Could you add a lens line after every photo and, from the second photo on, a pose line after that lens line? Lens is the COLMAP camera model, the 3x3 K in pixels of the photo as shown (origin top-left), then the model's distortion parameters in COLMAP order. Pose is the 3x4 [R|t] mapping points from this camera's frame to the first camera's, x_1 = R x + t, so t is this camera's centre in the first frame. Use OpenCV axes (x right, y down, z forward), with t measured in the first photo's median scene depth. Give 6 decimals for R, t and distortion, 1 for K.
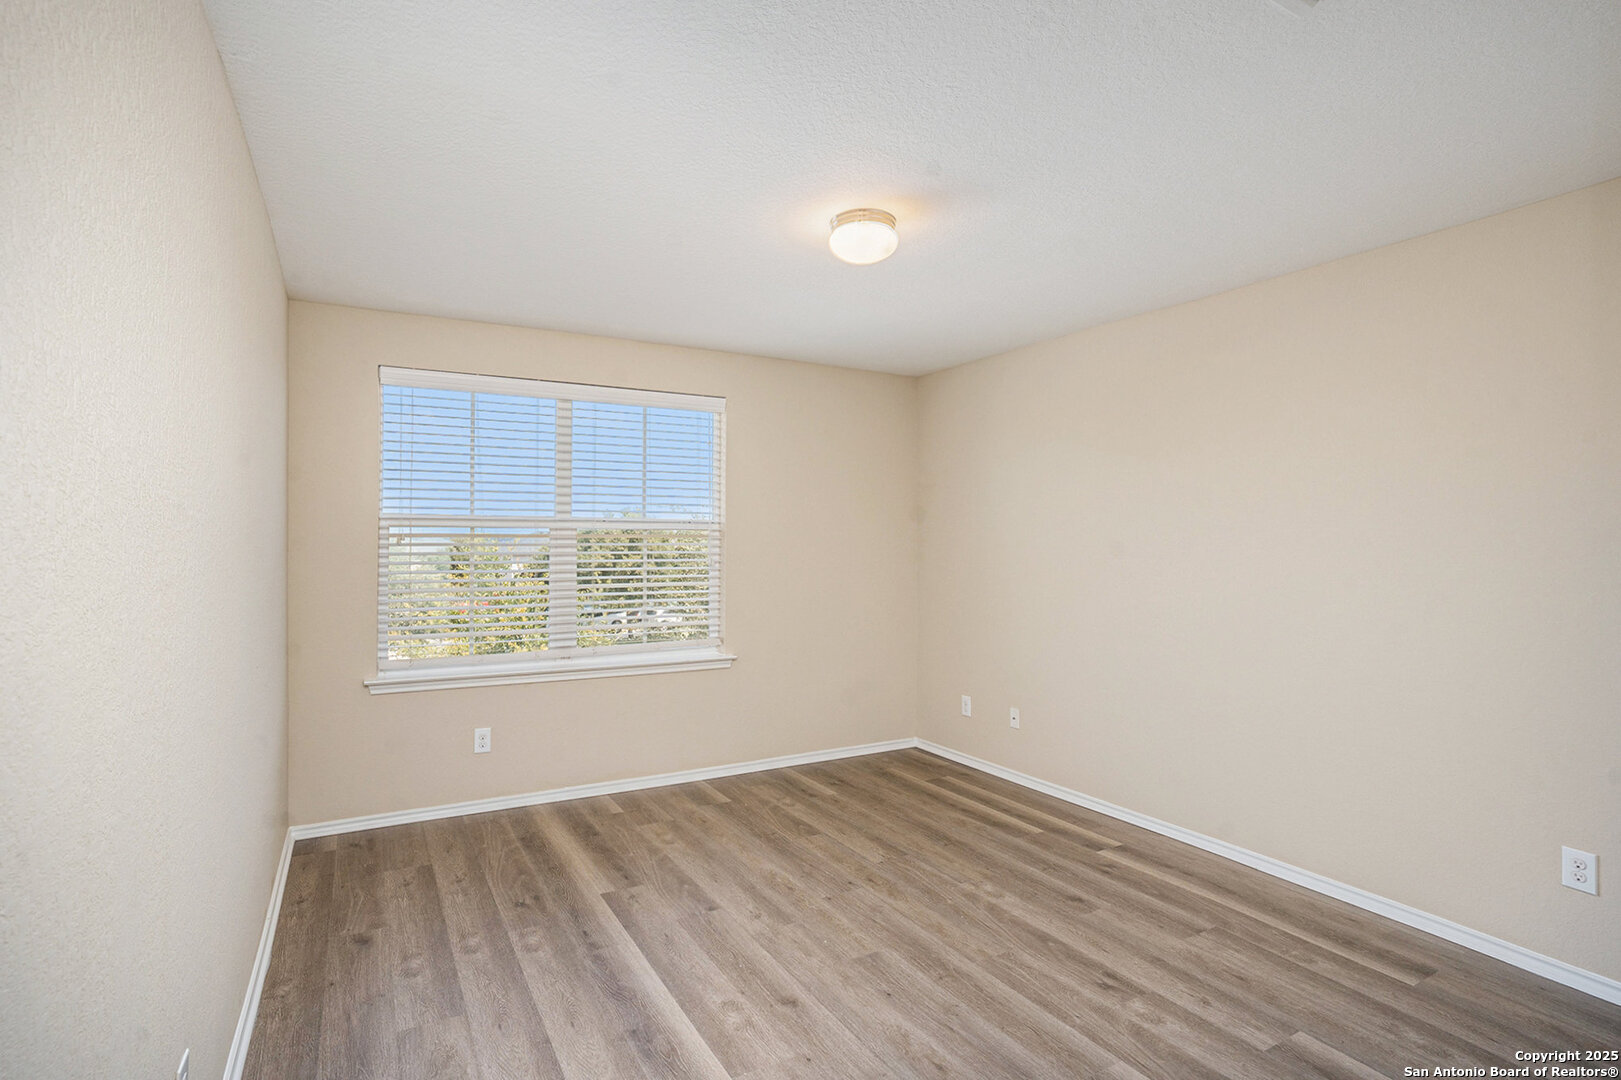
lens RADIAL K [[807.9, 0, 816.6], [0, 807.9, 539.2], [0, 0, 1]] dist [-0.084653, 0.049857]
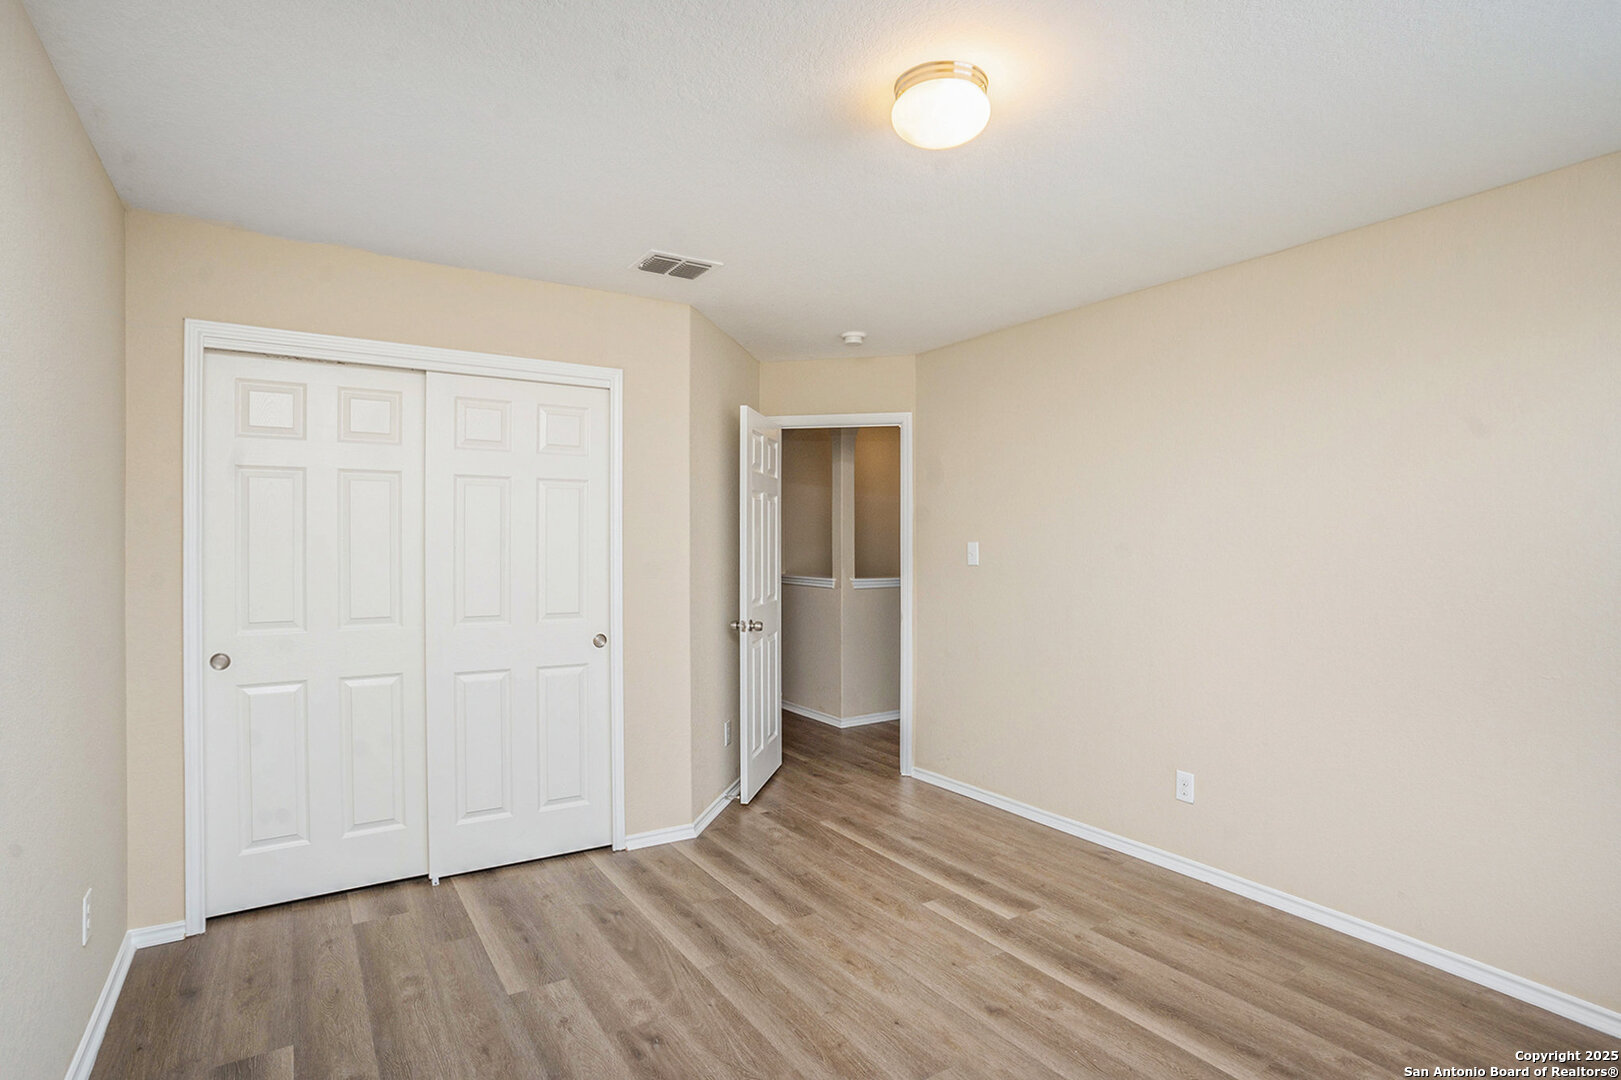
lens RADIAL K [[807.9, 0, 816.6], [0, 807.9, 539.2], [0, 0, 1]] dist [-0.084653, 0.049857]
pose [[-0.998188, -0.013126, -0.058726, 0.257382], [-0.012381, 0.999838, -0.013033, 0.013003], [0.058888, -0.012282, -0.998189, 2.001765]]
